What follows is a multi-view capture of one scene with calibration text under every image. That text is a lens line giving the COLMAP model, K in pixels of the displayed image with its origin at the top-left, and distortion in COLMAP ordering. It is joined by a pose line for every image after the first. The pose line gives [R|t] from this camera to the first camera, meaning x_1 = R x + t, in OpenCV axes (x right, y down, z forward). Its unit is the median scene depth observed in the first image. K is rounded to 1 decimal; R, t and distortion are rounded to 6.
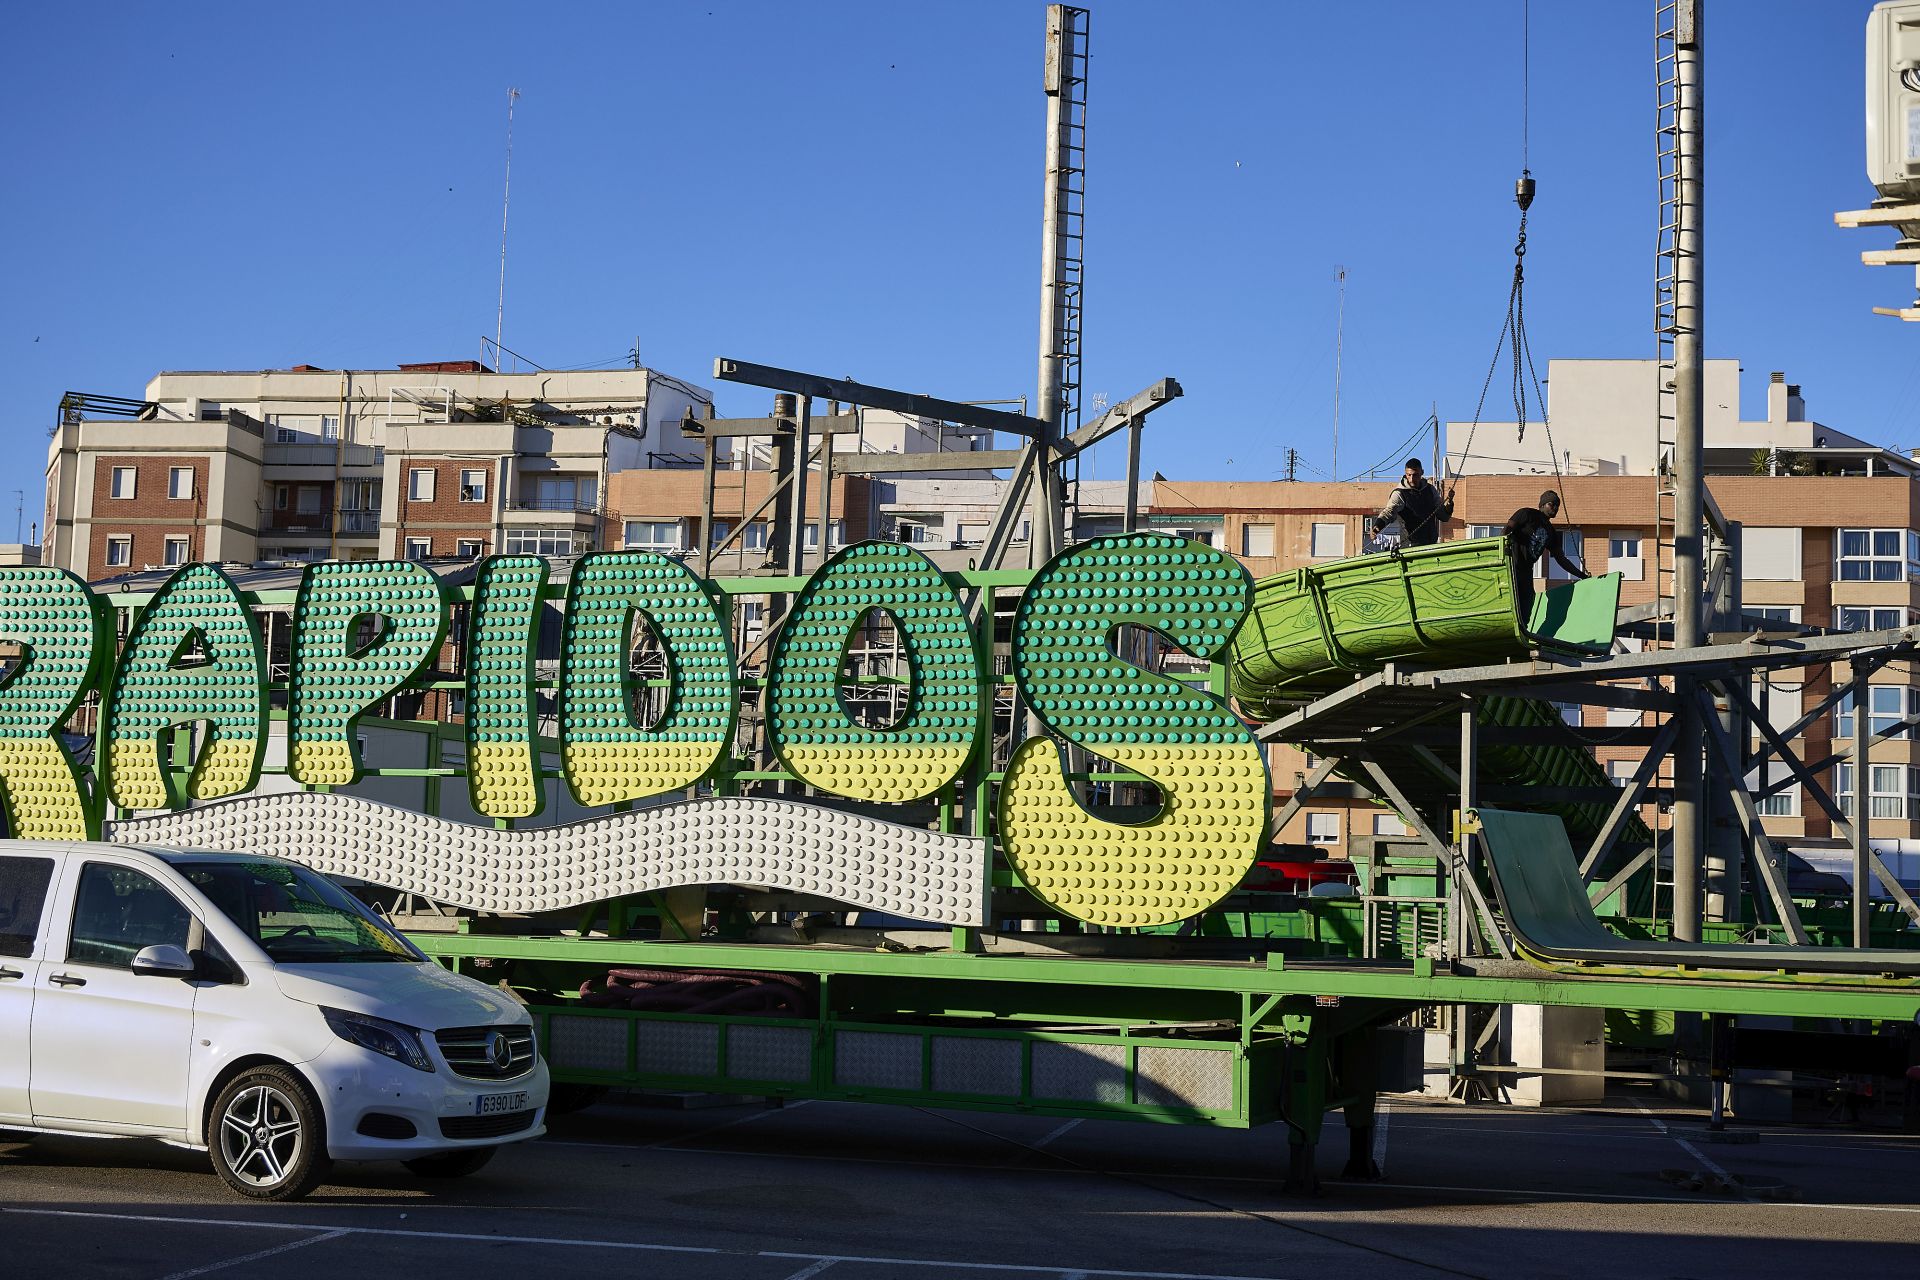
lens RADIAL K [[2832.4, 0, 960.0], [0, 2832.4, 640.0], [0, 0, 1]] dist [-0.010775, 0.167032]
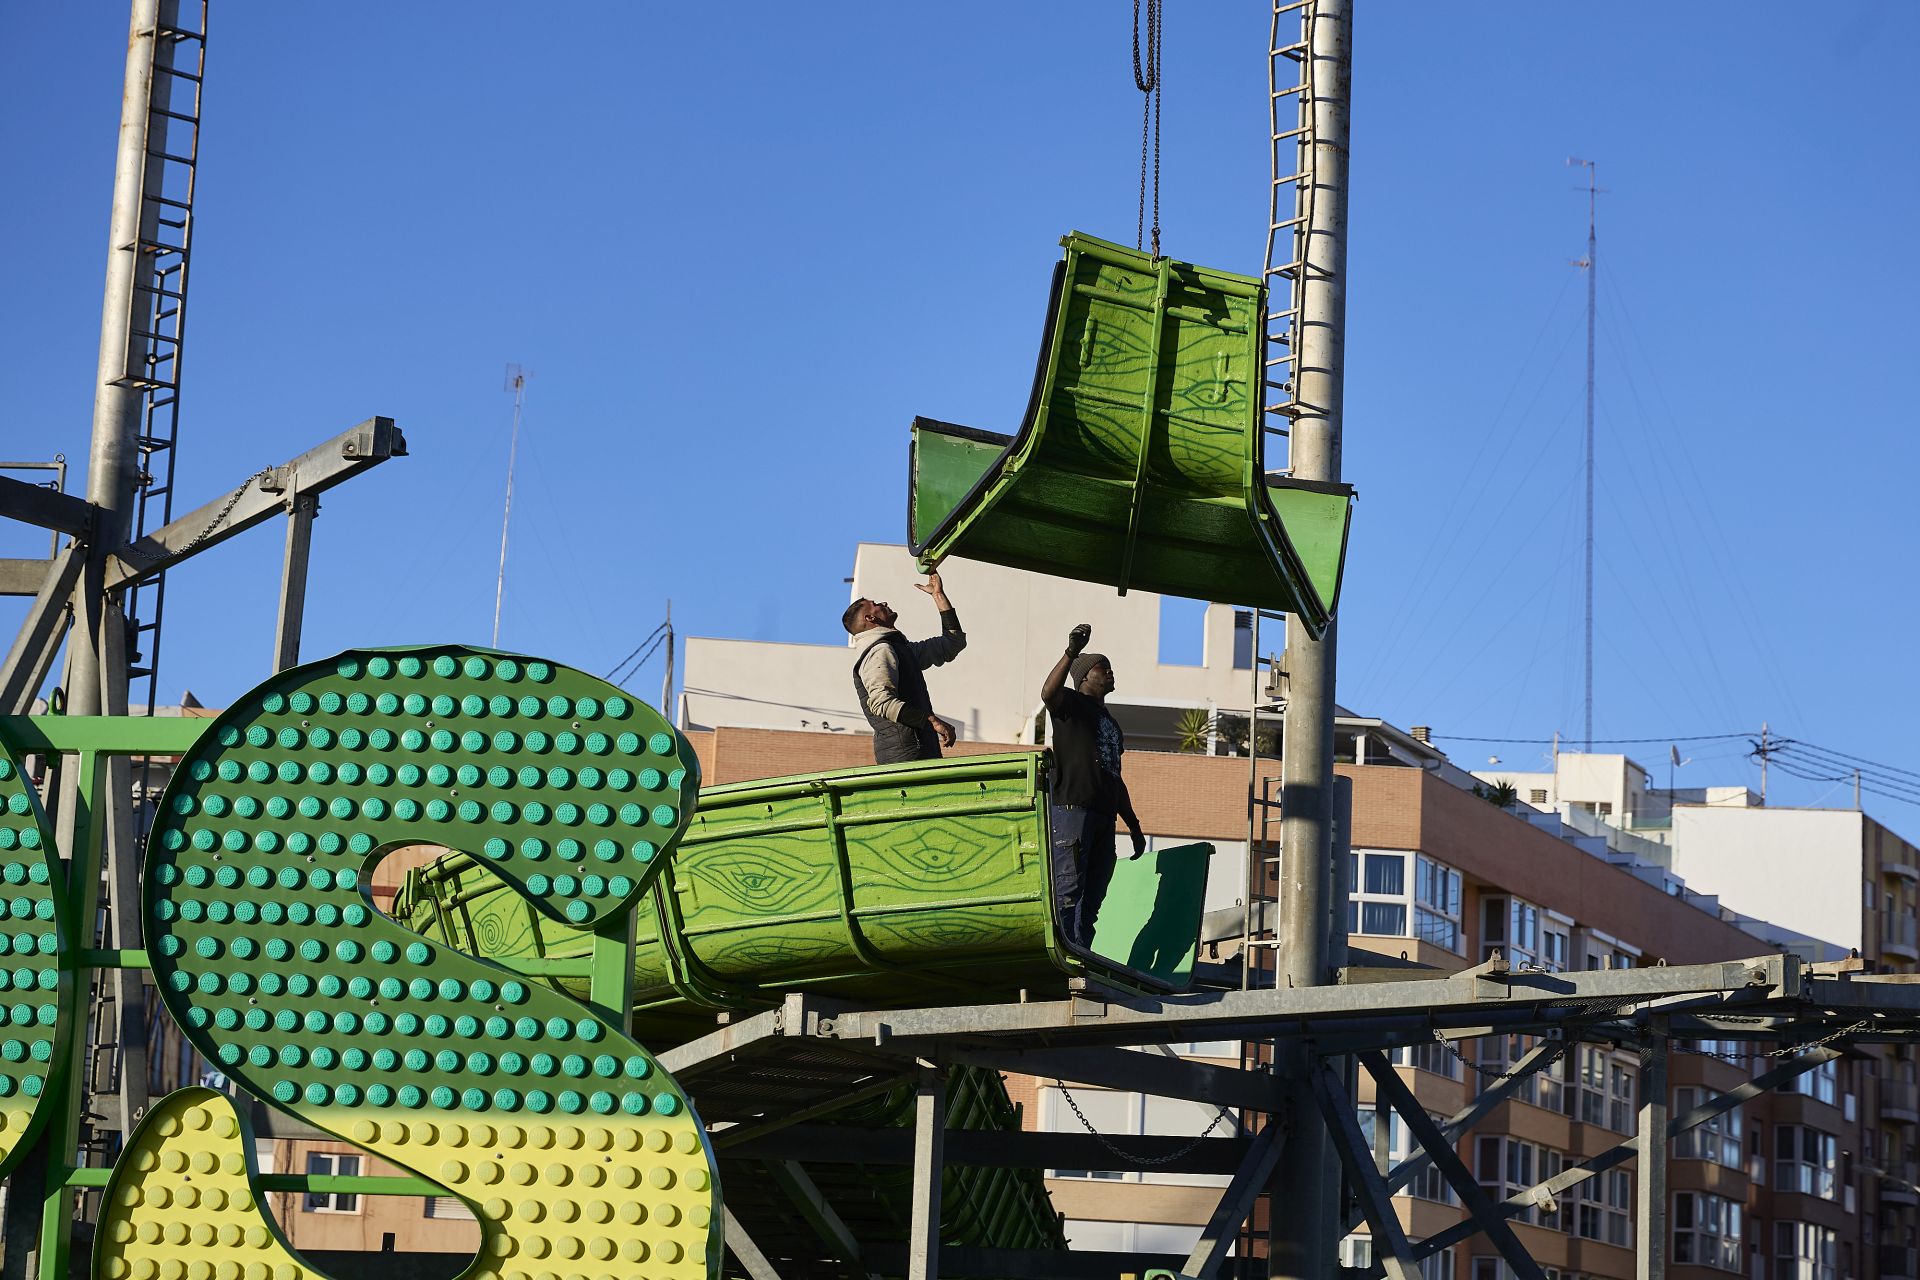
lens RADIAL K [[4617.2, 0, 1084.1], [0, 4617.2, 561.4], [0, 0, 1]] dist [-0.039372, 0.046221]
pose [[0.961664, 0.063127, 0.266867, -0.036342], [-0.036634, 0.993994, -0.103118, 0.020923], [-0.271774, 0.089388, 0.958201, 0.254950]]
